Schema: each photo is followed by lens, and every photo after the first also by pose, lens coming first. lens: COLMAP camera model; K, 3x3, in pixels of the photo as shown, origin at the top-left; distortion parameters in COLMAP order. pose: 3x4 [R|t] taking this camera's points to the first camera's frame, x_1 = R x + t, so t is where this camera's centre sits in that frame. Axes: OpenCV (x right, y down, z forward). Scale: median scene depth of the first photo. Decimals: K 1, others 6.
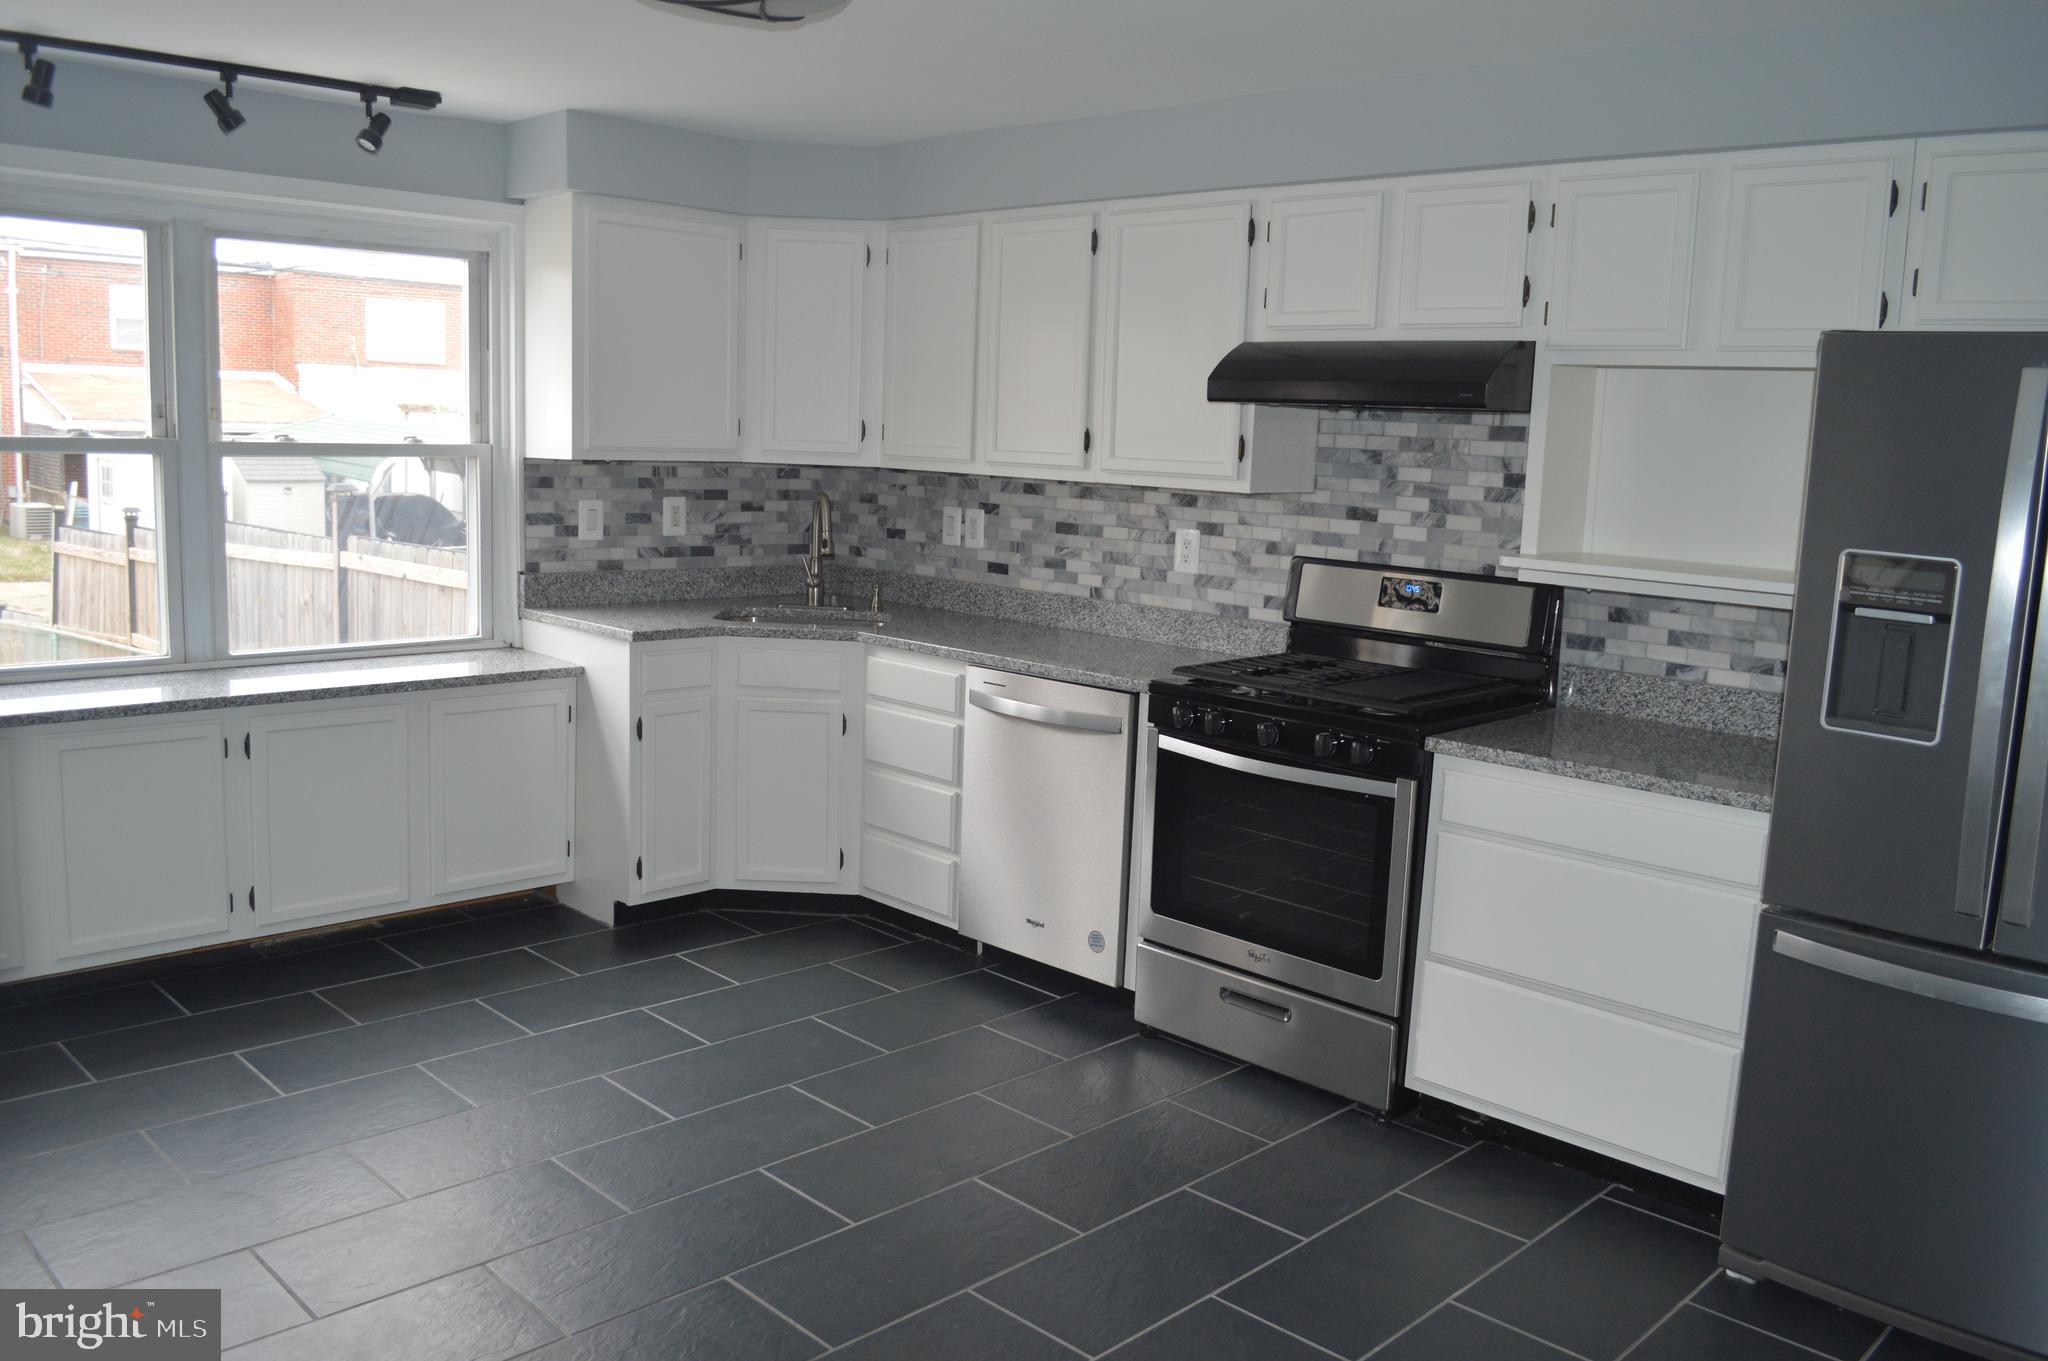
lens RADIAL K [[1640.7, 0, 1023.3], [0, 1640.7, 684.5], [0, 0, 1]] dist [-0.083519, 0.013262]
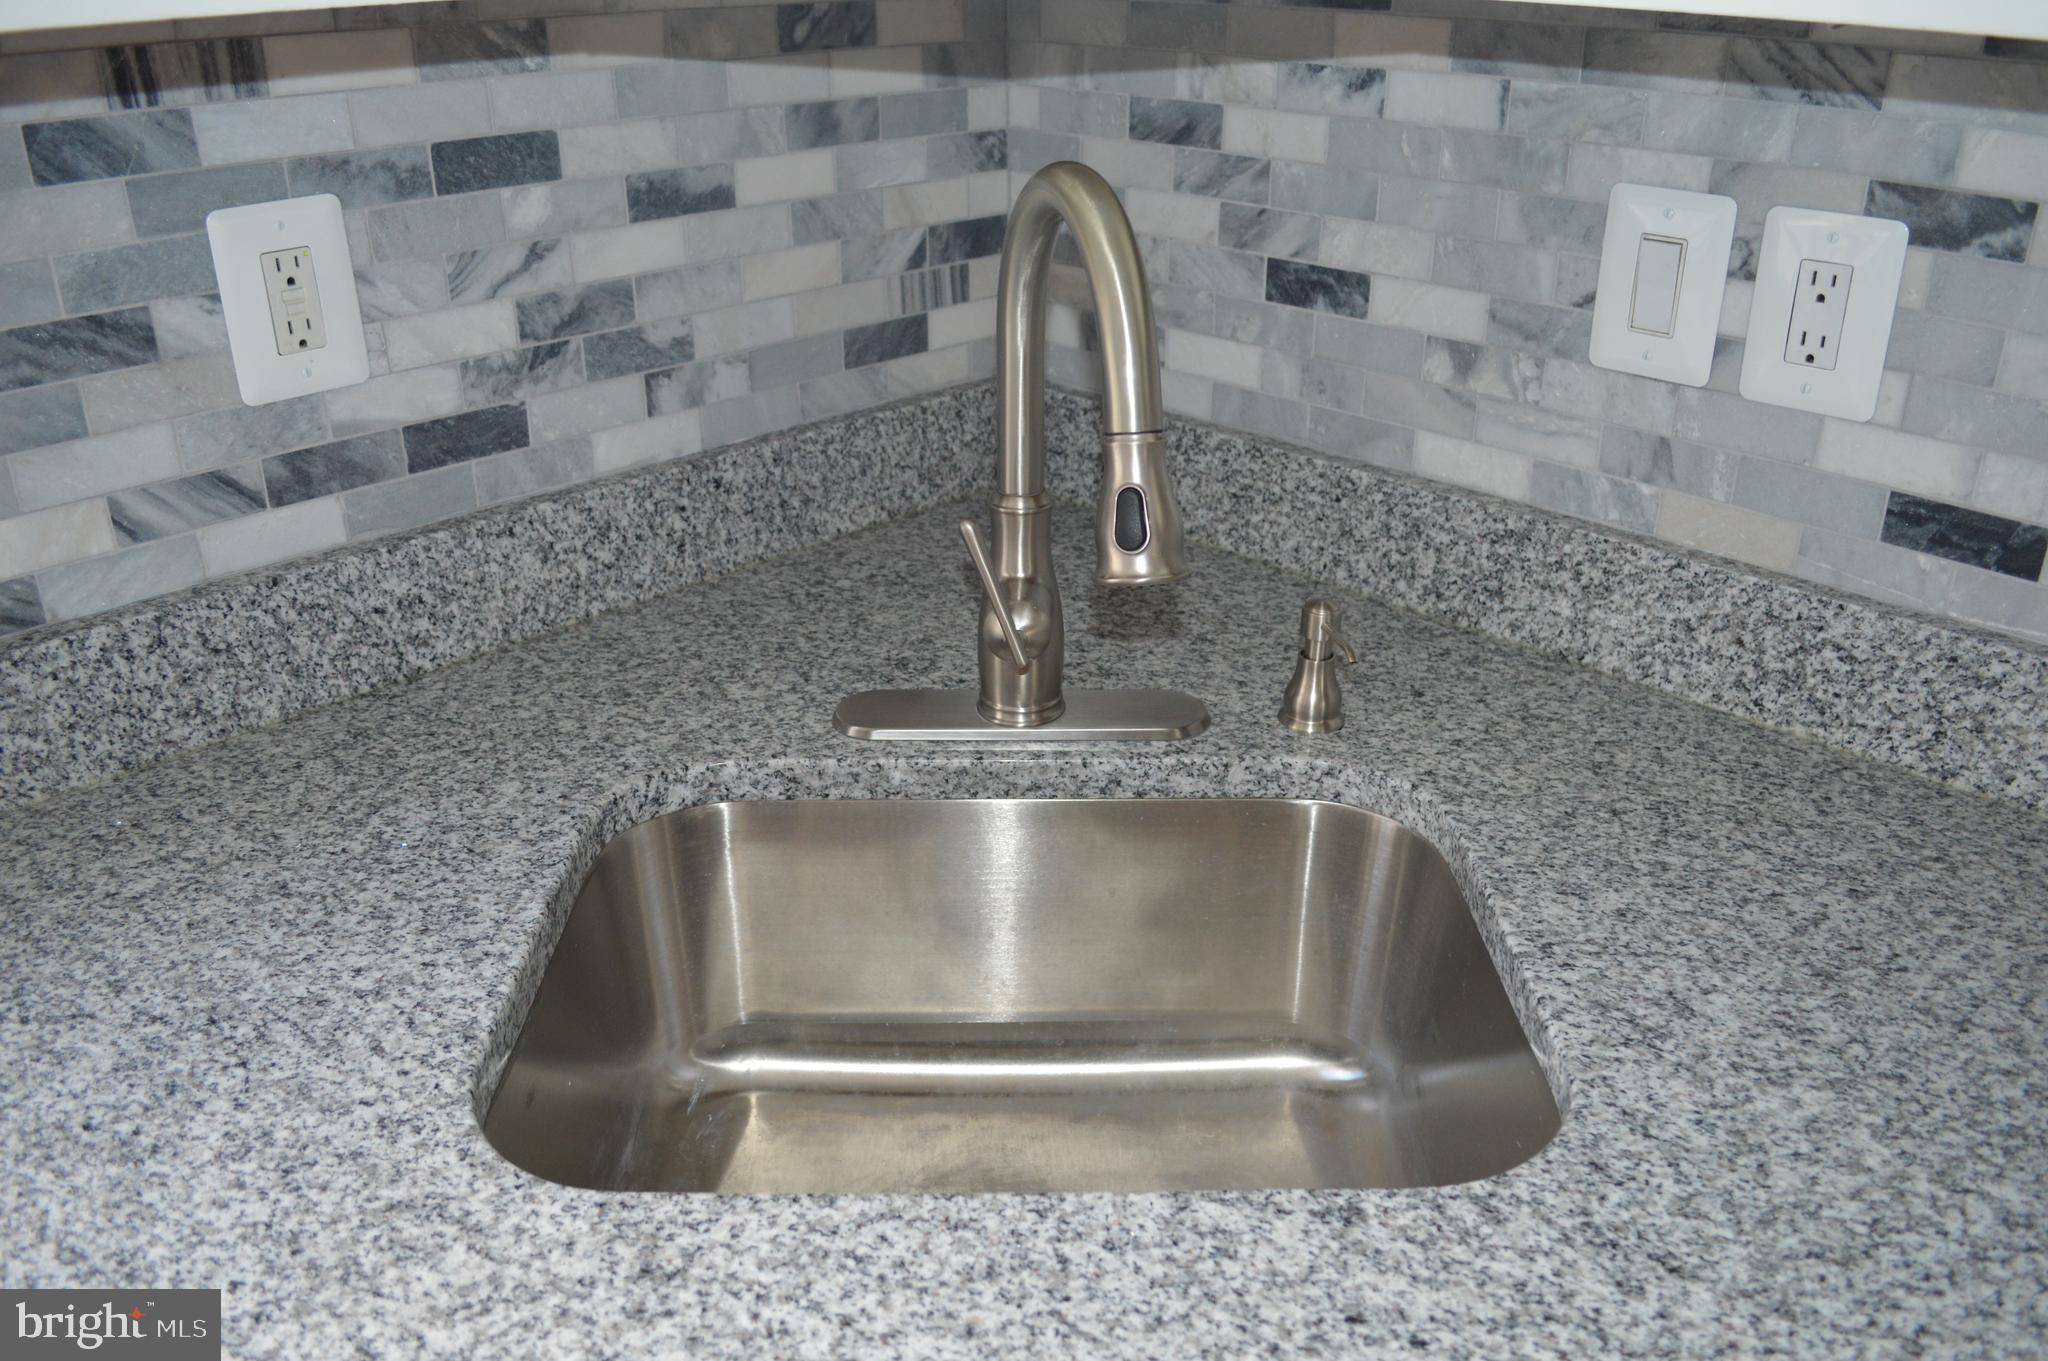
lens RADIAL K [[1640.7, 0, 1037.1], [0, 1640.7, 680.1], [0, 0, 1]] dist [-0.083519, 0.013262]
pose [[0.999124, -0.039423, -0.014036, -0.118567], [0.041796, 0.956660, 0.288192, -0.109178], [0.002066, -0.288526, 0.957470, 0.782159]]
